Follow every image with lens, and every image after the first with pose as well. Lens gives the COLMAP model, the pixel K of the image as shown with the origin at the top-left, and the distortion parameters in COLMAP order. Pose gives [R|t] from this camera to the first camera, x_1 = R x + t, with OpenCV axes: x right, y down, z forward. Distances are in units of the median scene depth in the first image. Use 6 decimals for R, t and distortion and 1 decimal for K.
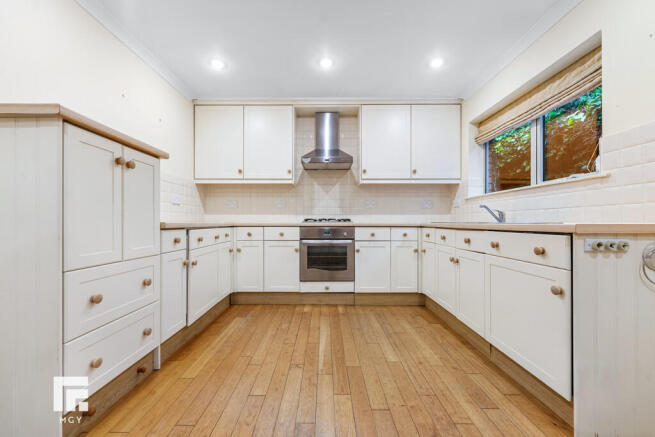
lens RADIAL K [[264.0, 0, 327.5], [0, 264.0, 218.5], [0, 0, 1]] dist [-0.015573, 0.000038]
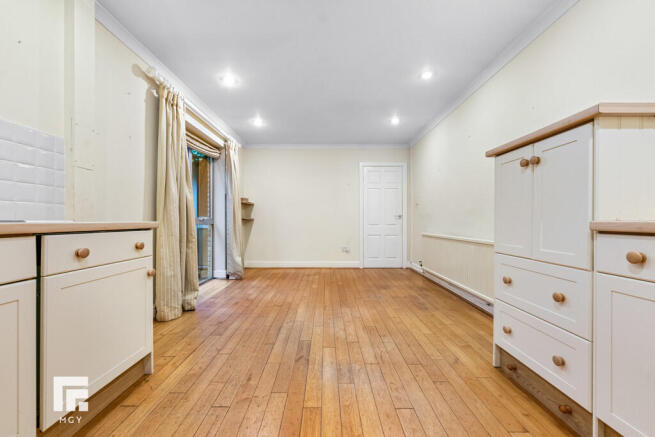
lens RADIAL K [[264.0, 0, 327.5], [0, 264.0, 218.5], [0, 0, 1]] dist [-0.015573, 0.000038]
pose [[-0.999998, -0.001814, 0.001177, 0.002253], [-0.001835, 0.999841, -0.017765, 0.023587], [-0.001144, -0.017767, -0.999841, 1.958497]]
